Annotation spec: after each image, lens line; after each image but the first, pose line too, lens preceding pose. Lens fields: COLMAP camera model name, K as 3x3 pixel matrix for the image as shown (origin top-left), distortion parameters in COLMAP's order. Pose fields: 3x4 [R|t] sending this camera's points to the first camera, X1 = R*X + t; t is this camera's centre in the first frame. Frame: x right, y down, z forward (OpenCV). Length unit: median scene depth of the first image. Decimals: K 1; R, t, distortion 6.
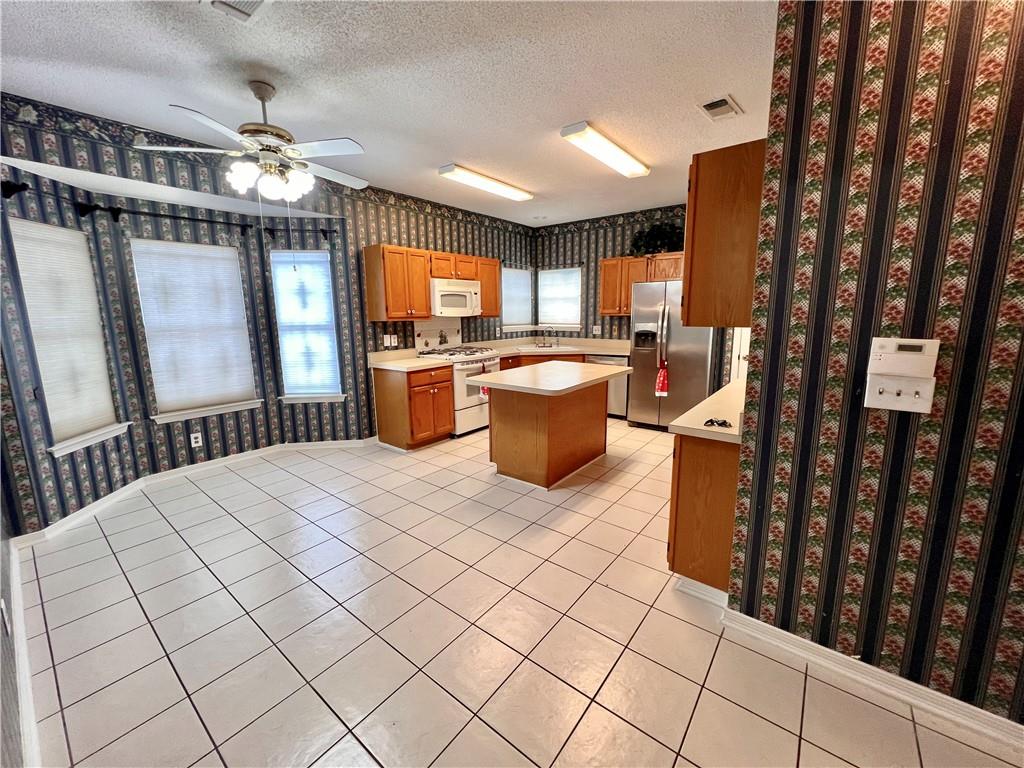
lens RADIAL K [[409.8, 0, 511.5], [0, 409.8, 381.4], [0, 0, 1]] dist [-0.002348, 0.000656]
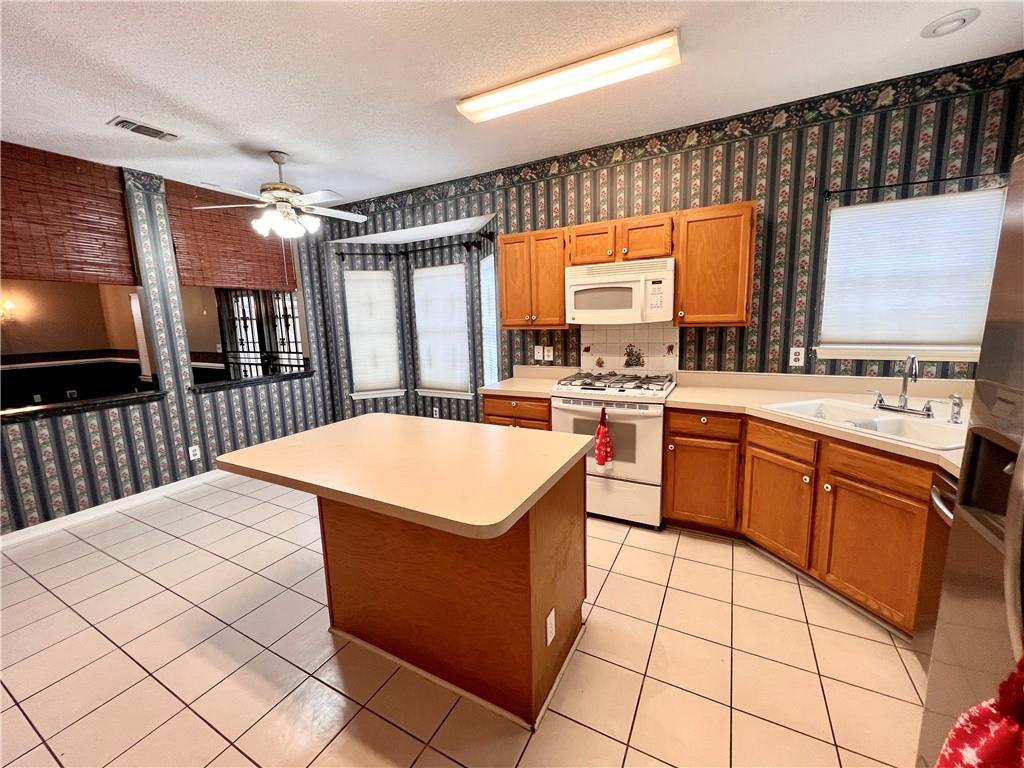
lens RADIAL K [[409.8, 0, 511.2], [0, 409.8, 380.5], [0, 0, 1]] dist [-0.002348, 0.000656]
pose [[0.178266, 0.157352, -0.971319, 0.489515], [-0.140260, 0.981115, 0.133197, -0.151004], [0.973934, 0.112492, 0.196970, 0.825305]]
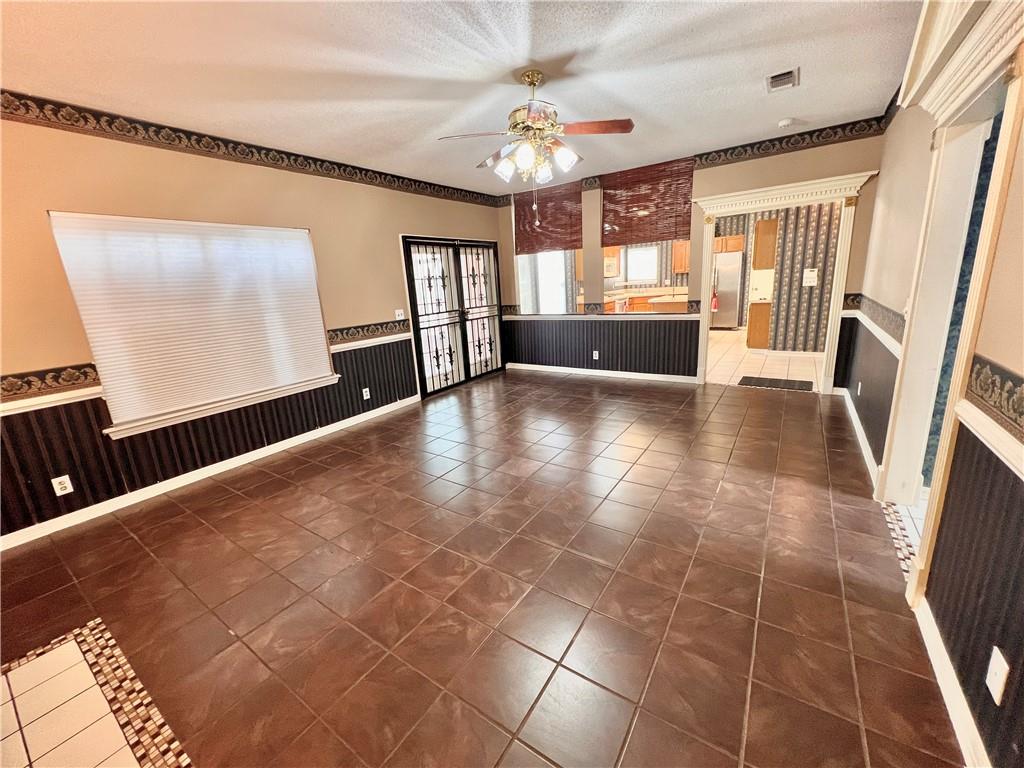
lens RADIAL K [[409.8, 0, 510.2], [0, 409.8, 382.2], [0, 0, 1]] dist [-0.002348, 0.000656]
pose [[0.996567, -0.065705, 0.050366, -0.805491], [0.062063, 0.995561, 0.070751, 0.188233], [-0.054791, -0.067382, 0.996222, -1.033158]]
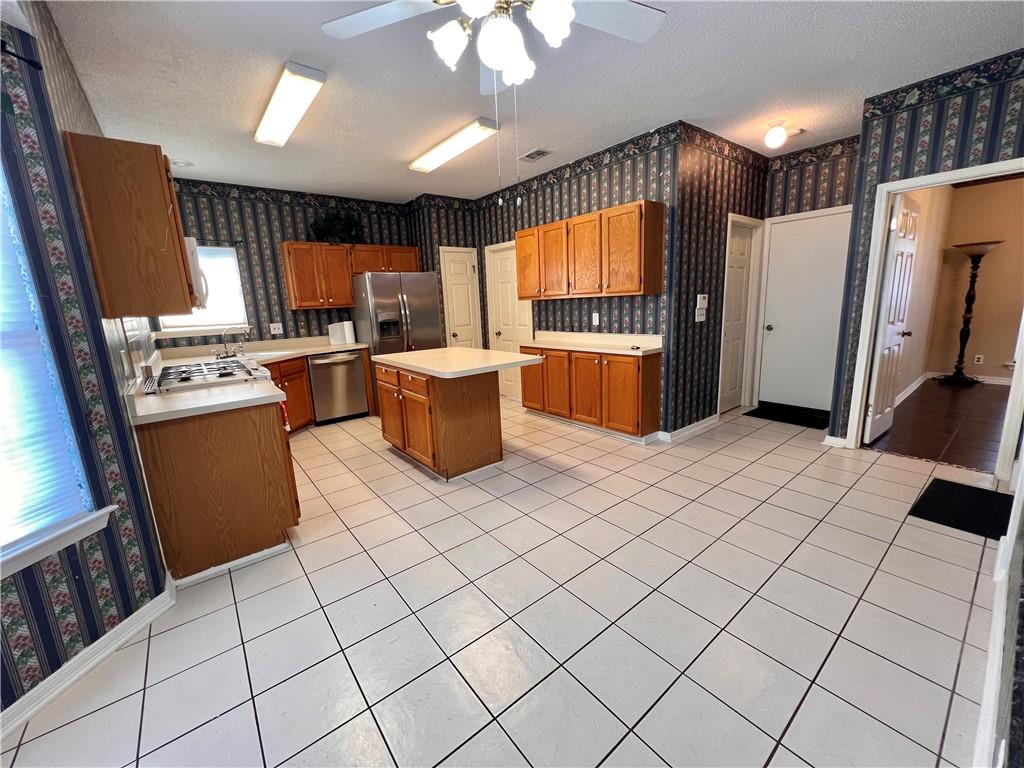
lens RADIAL K [[409.8, 0, 511.5], [0, 409.8, 381.5], [0, 0, 1]] dist [-0.002348, 0.000656]
pose [[0.227110, -0.186154, 0.955912, -0.659569], [0.204616, 0.968772, 0.140044, -0.058880], [-0.952131, 0.163789, 0.258107, 0.506762]]
